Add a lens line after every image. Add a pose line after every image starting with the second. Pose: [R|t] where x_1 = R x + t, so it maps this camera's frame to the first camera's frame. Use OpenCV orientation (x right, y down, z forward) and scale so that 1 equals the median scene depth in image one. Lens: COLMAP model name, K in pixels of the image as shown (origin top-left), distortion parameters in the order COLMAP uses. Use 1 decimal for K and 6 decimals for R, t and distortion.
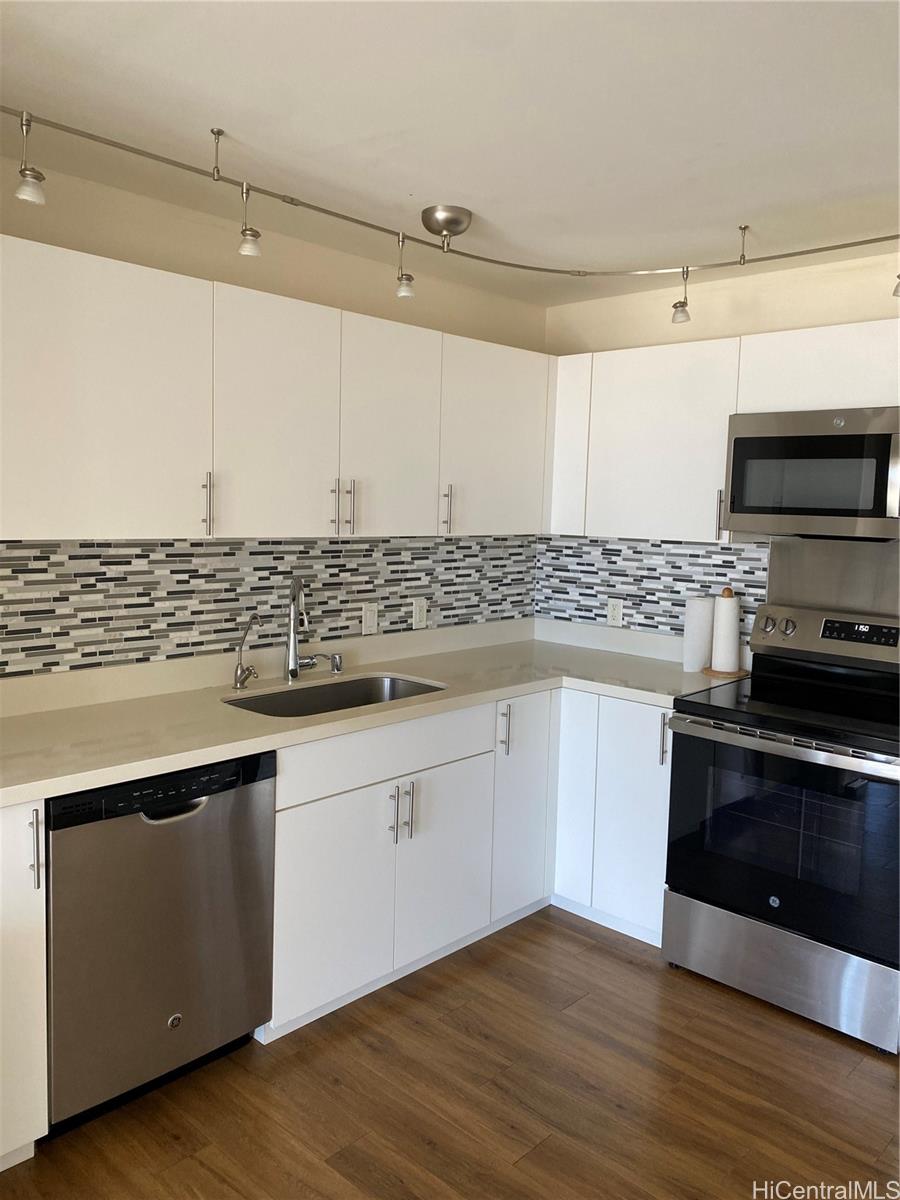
lens RADIAL K [[919.2, 0, 450.7], [0, 919.2, 592.6], [0, 0, 1]] dist [0.081005, -0.089915]
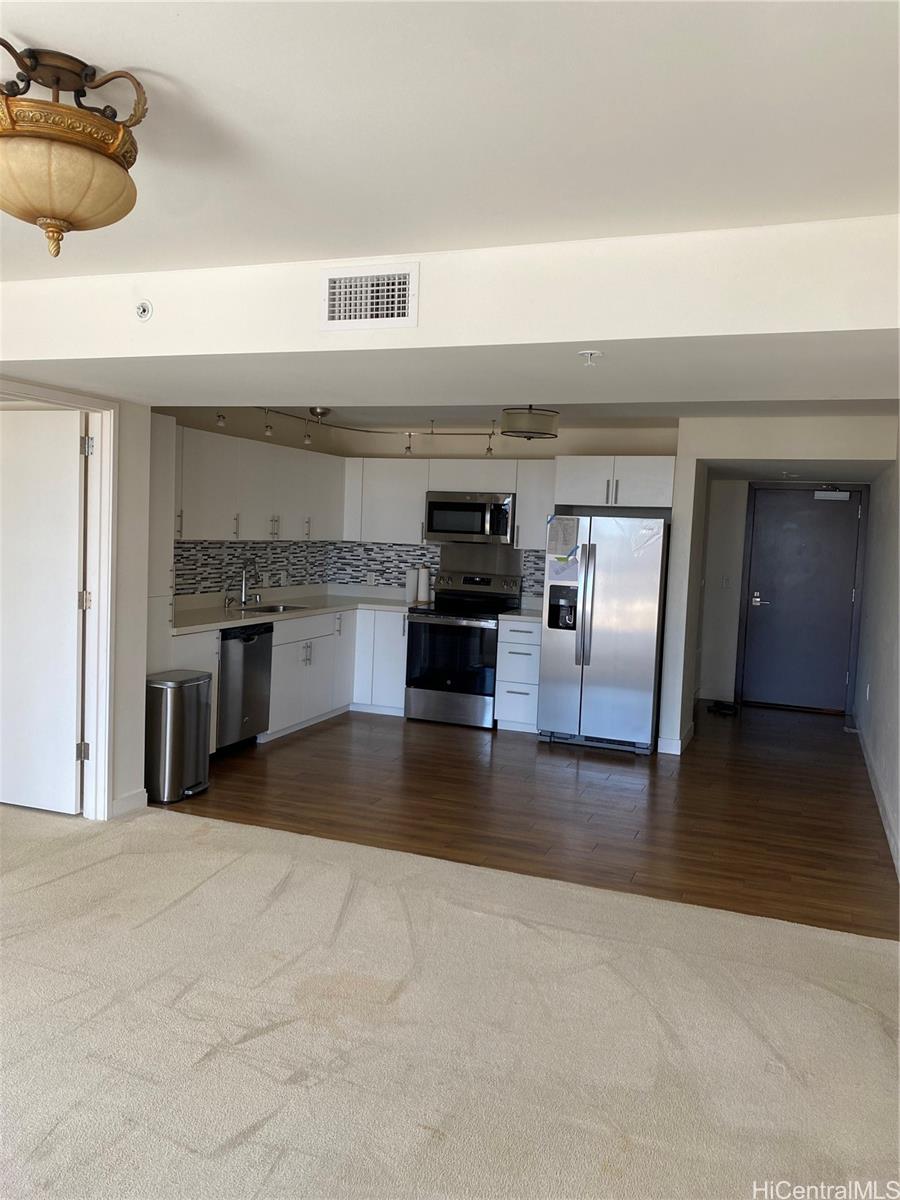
lens RADIAL K [[919.2, 0, 450.7], [0, 919.2, 592.6], [0, 0, 1]] dist [0.081005, -0.089915]
pose [[0.923487, -0.014842, 0.383342, -0.505347], [0.020705, 0.999723, -0.011174, 0.089565], [-0.383071, 0.018256, 0.923539, -1.107297]]
